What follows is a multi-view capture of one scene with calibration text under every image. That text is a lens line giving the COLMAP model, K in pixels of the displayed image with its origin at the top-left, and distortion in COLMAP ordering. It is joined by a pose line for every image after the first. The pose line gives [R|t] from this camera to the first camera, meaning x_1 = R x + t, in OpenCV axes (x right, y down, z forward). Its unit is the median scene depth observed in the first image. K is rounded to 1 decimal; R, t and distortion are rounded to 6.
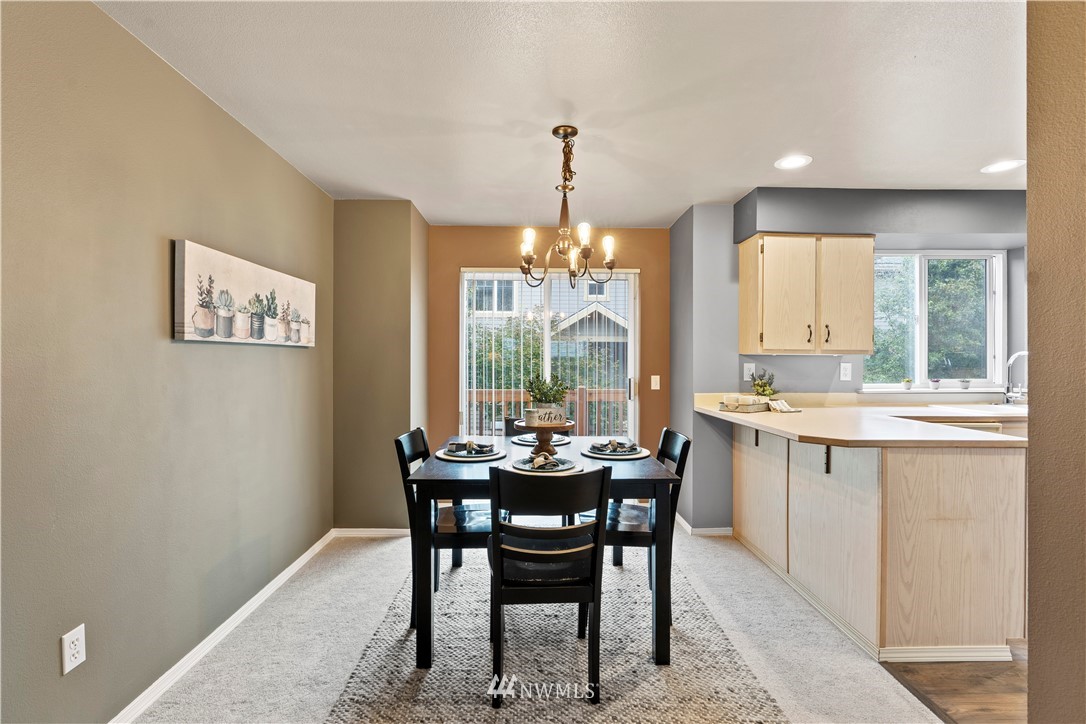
lens RADIAL K [[498.1, 0, 533.8], [0, 498.1, 361.6], [0, 0, 1]] dist [-0.008809, 0.002808]
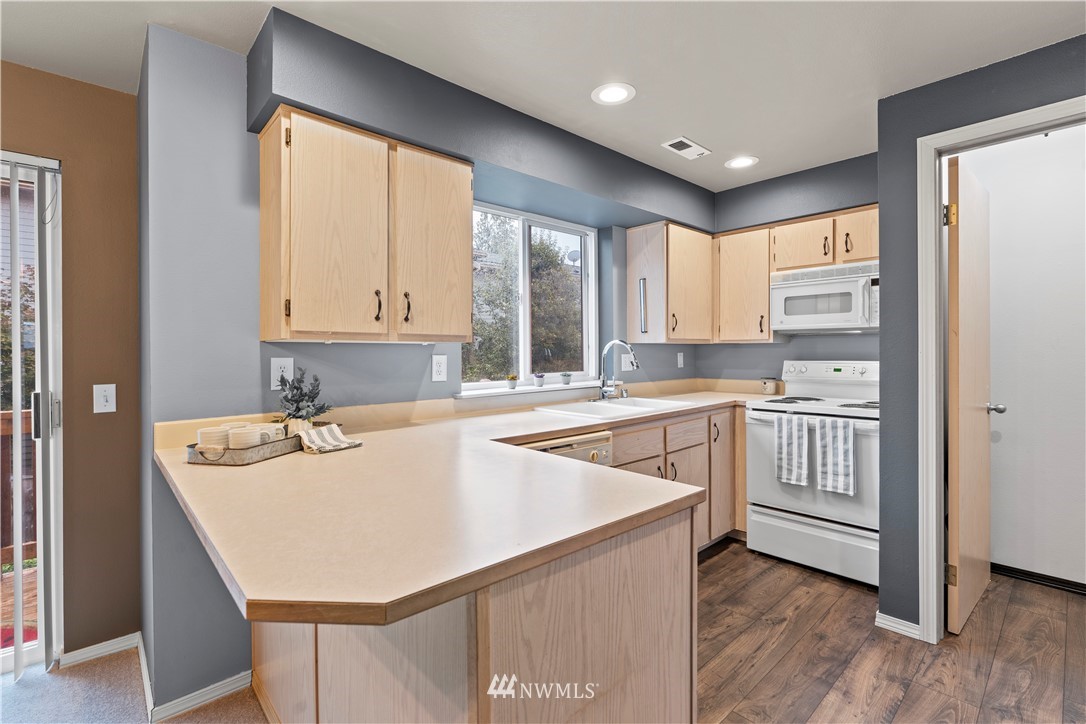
lens RADIAL K [[498.1, 0, 549.1], [0, 498.1, 353.4], [0, 0, 1]] dist [-0.008809, 0.002808]
pose [[0.742722, -0.009296, 0.669535, 0.315390], [0.007907, 0.999956, 0.005112, -0.002165], [-0.669553, 0.001498, 0.742763, 0.437986]]
